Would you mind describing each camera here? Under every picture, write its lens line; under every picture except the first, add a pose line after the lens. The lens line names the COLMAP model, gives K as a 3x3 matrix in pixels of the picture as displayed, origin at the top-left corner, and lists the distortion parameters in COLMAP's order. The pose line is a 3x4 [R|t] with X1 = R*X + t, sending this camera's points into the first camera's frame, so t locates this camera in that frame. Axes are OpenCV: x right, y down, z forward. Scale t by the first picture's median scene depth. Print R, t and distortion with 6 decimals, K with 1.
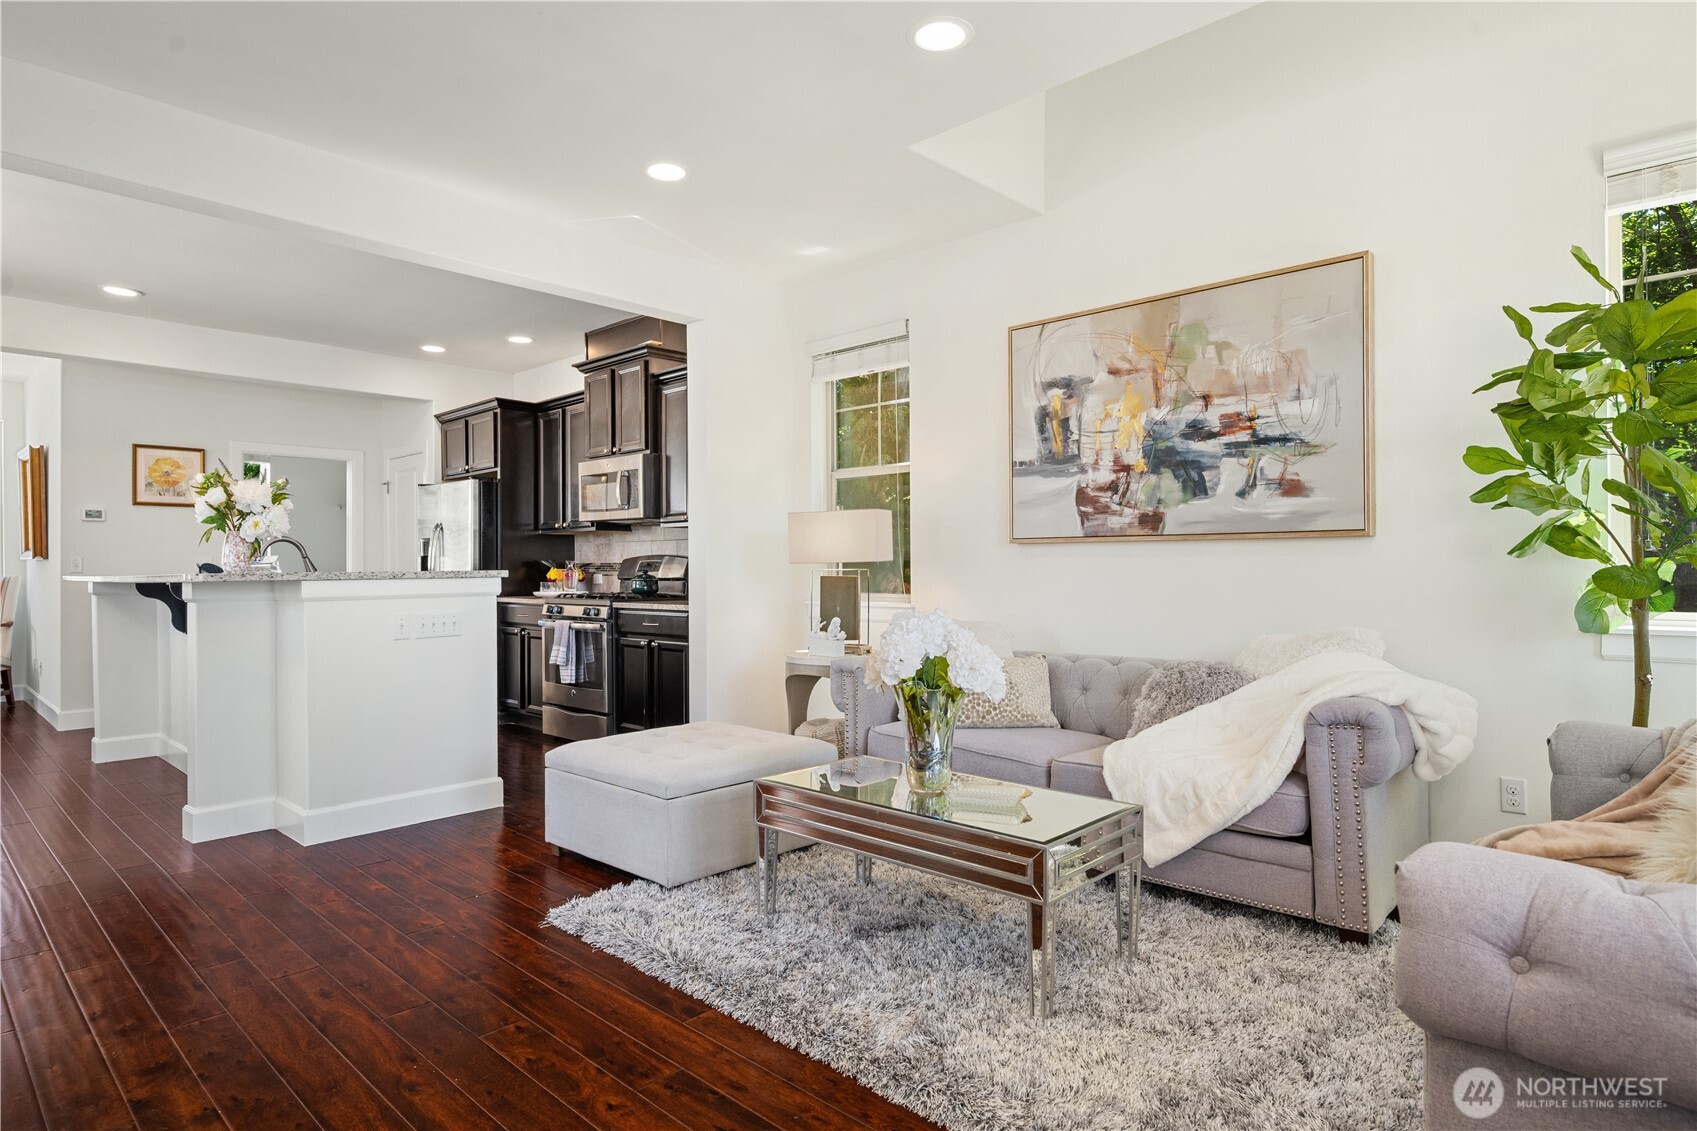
lens RADIAL K [[932.8, 0, 847.3], [0, 932.8, 560.9], [0, 0, 1]] dist [0.001507, 0.000635]
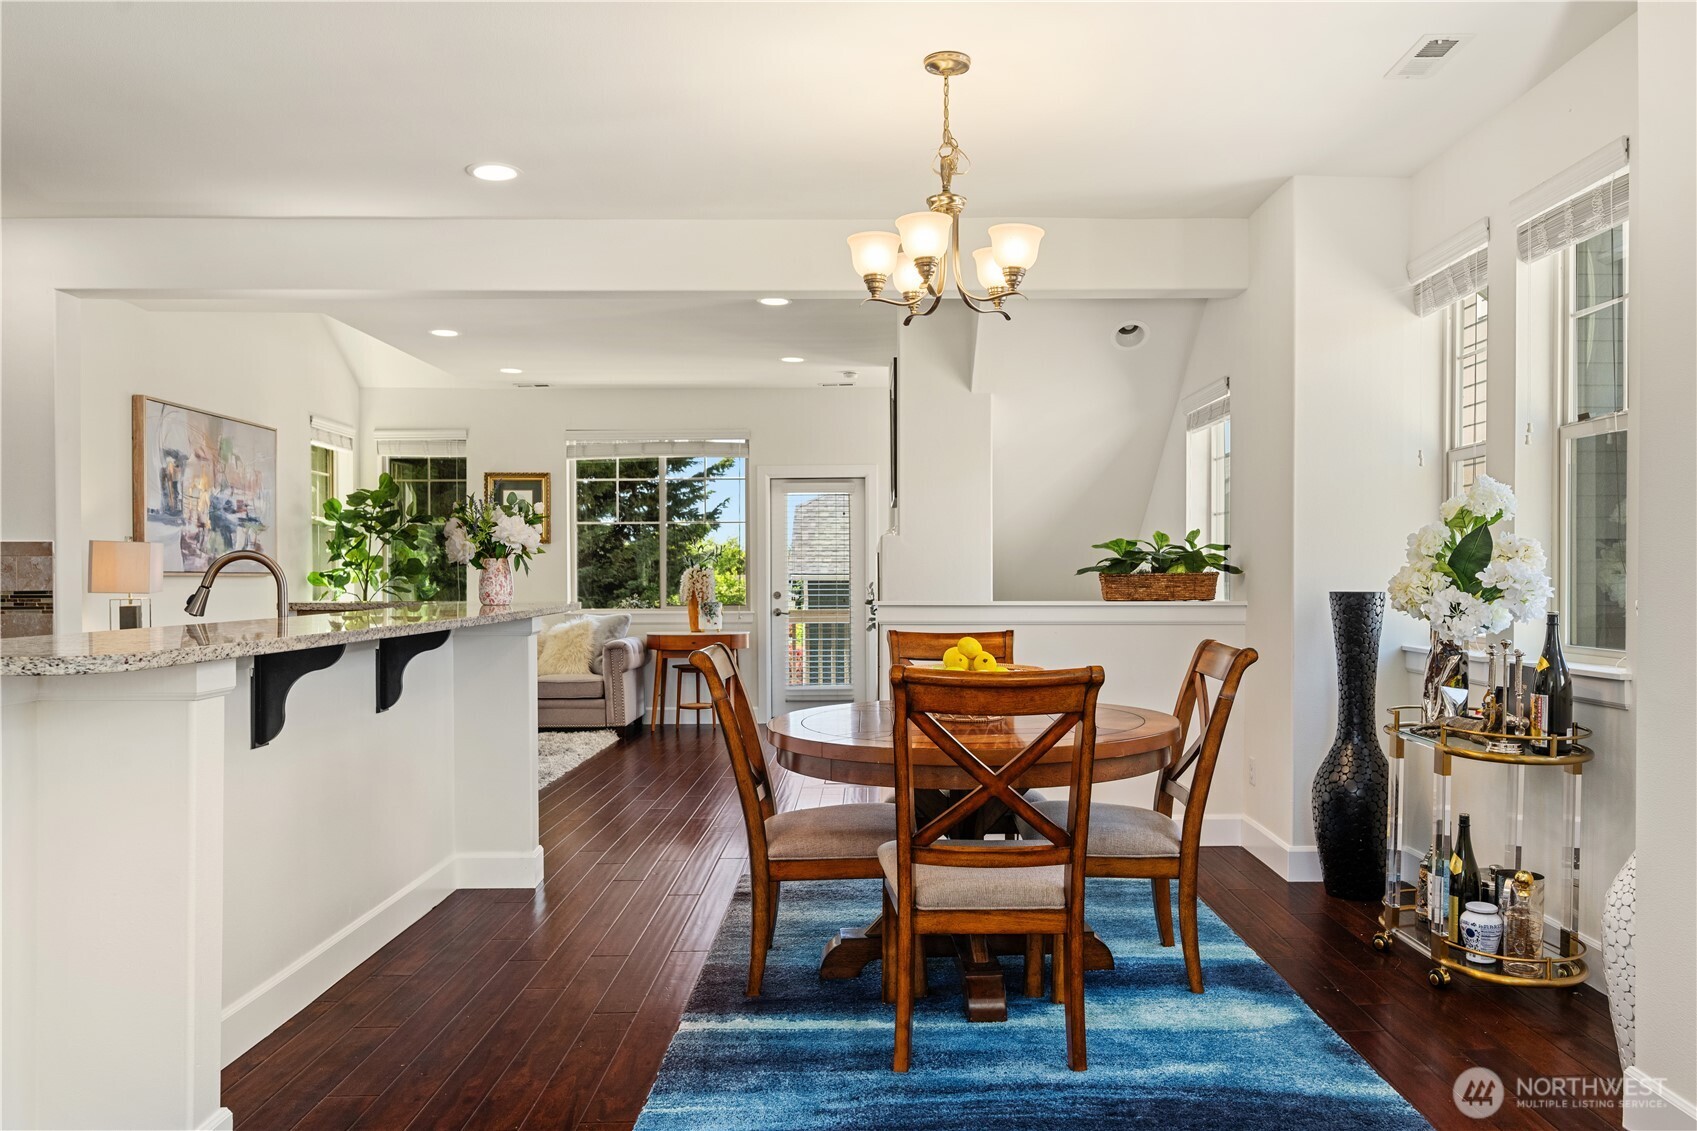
lens RADIAL K [[1224.6, 0, 888.2], [0, 1224.6, 568.1], [0, 0, 1]] dist [0.006205, 0.006983]
pose [[-0.698682, 0.011293, 0.715343, -1.778112], [0.002087, 0.999903, -0.013747, -0.004884], [-0.715429, -0.008112, -0.698639, 1.551137]]
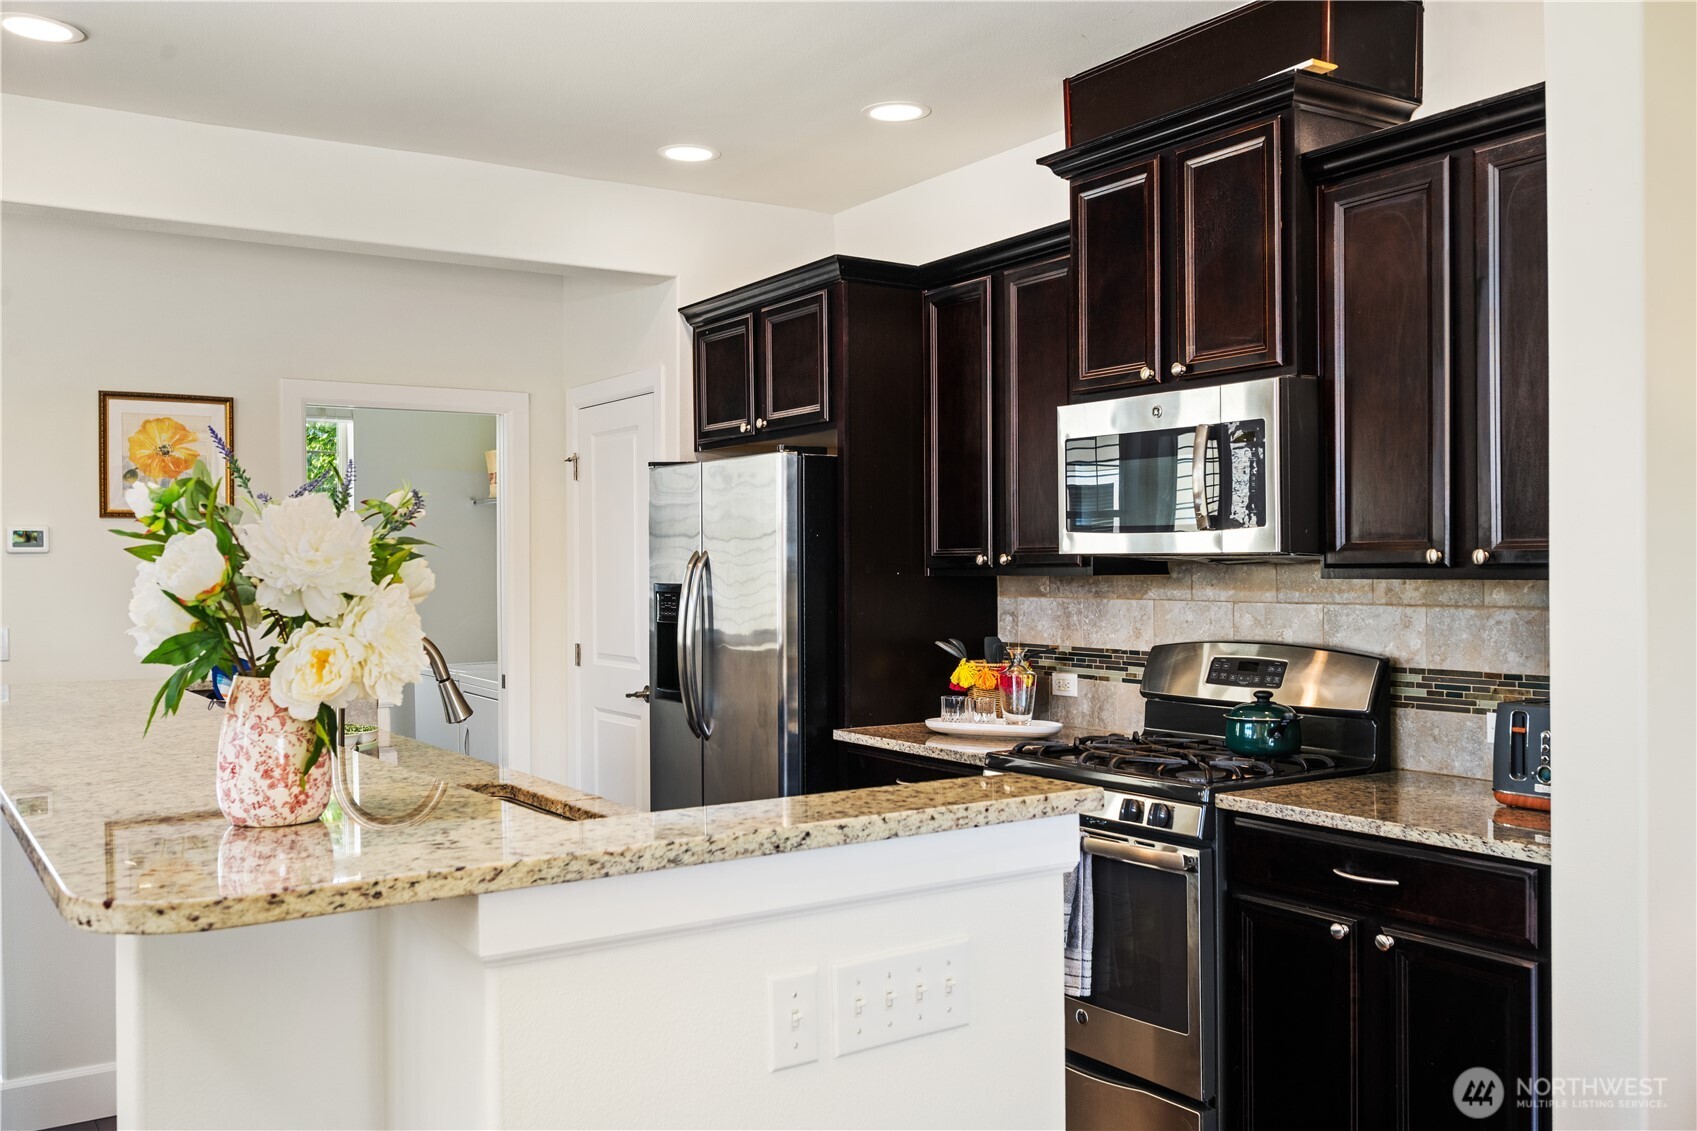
lens RADIAL K [[1483.8, 0, 852.5], [0, 1483.8, 571.0], [0, 0, 1]] dist [-0.008602, -0.002069]
pose [[0.974264, -0.000312, -0.225408, -0.352134], [0.002944, 0.999931, 0.011343, -0.065277], [0.225389, -0.011714, 0.974198, 0.561500]]
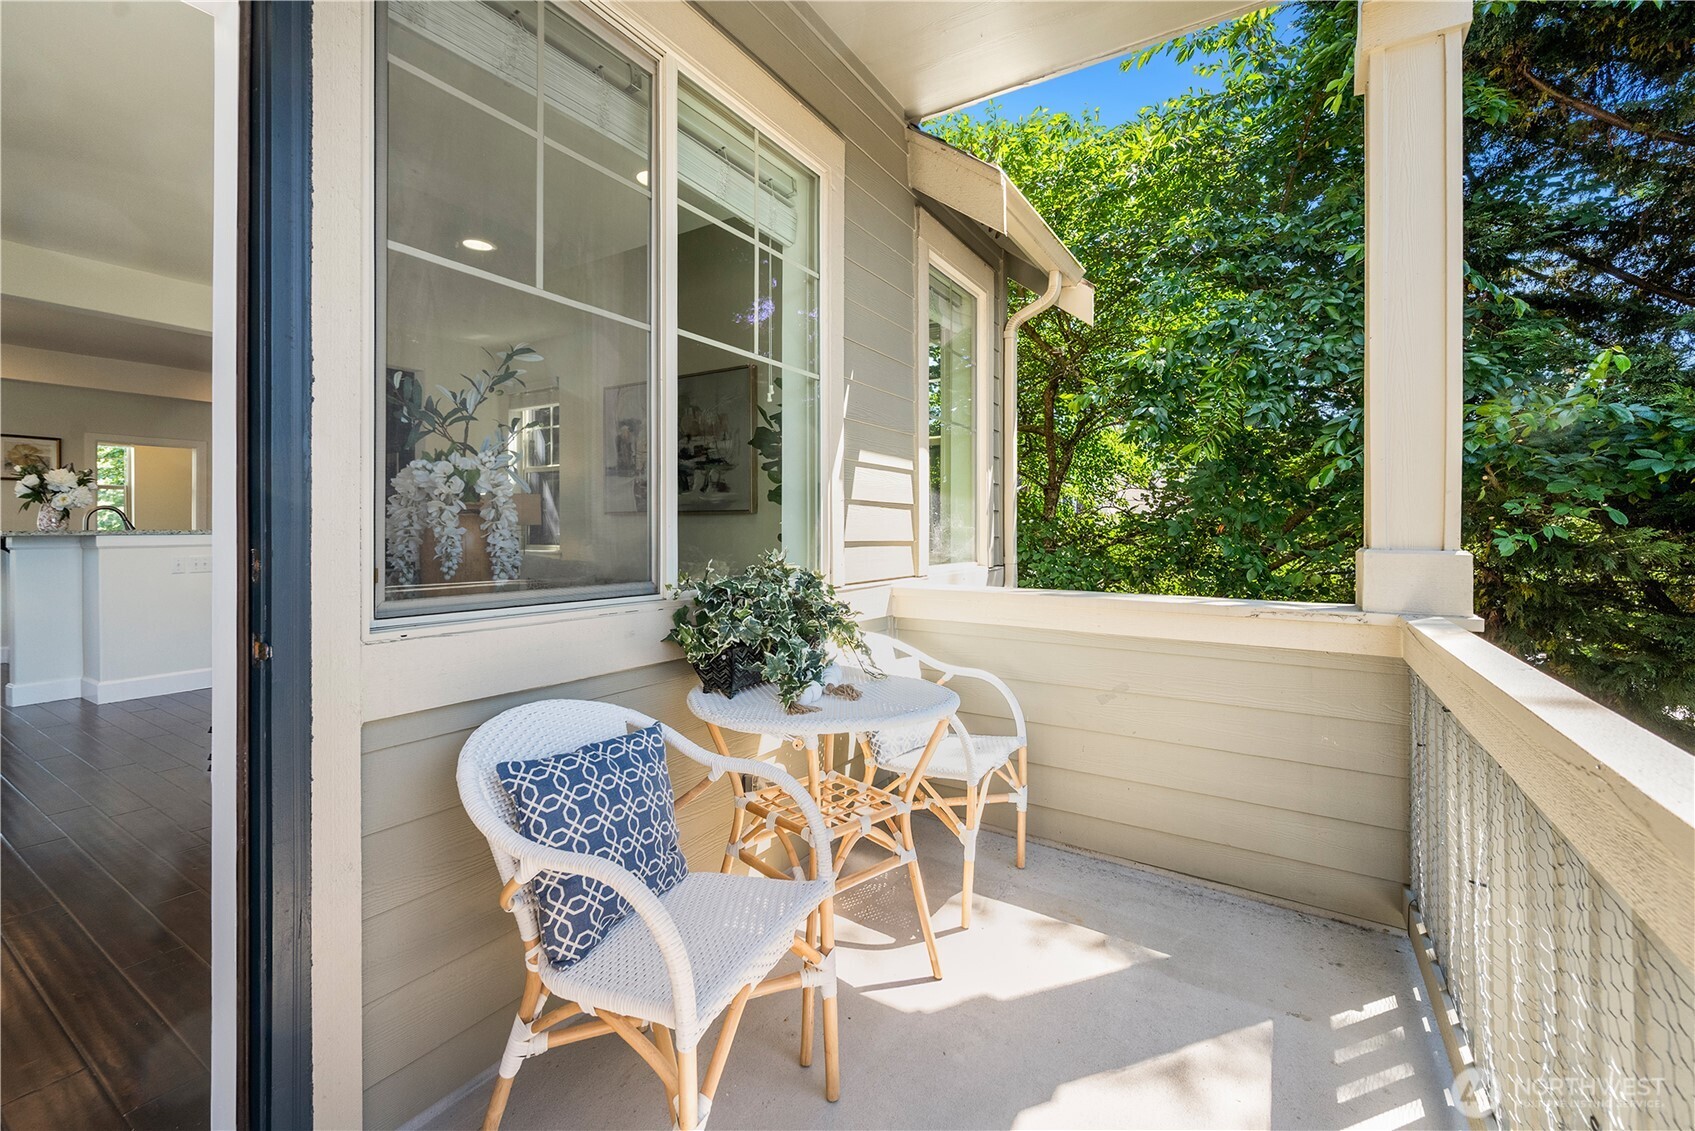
lens RADIAL K [[699.6, 0, 842.2], [0, 699.6, 528.4], [0, 0, 1]] dist [-0.000102, 0.000109]
pose [[0.981252, 0.005226, 0.192661, 0.387795], [-0.006637, 0.999956, 0.006681, -0.005912], [-0.192617, -0.007835, 0.981243, -0.369286]]
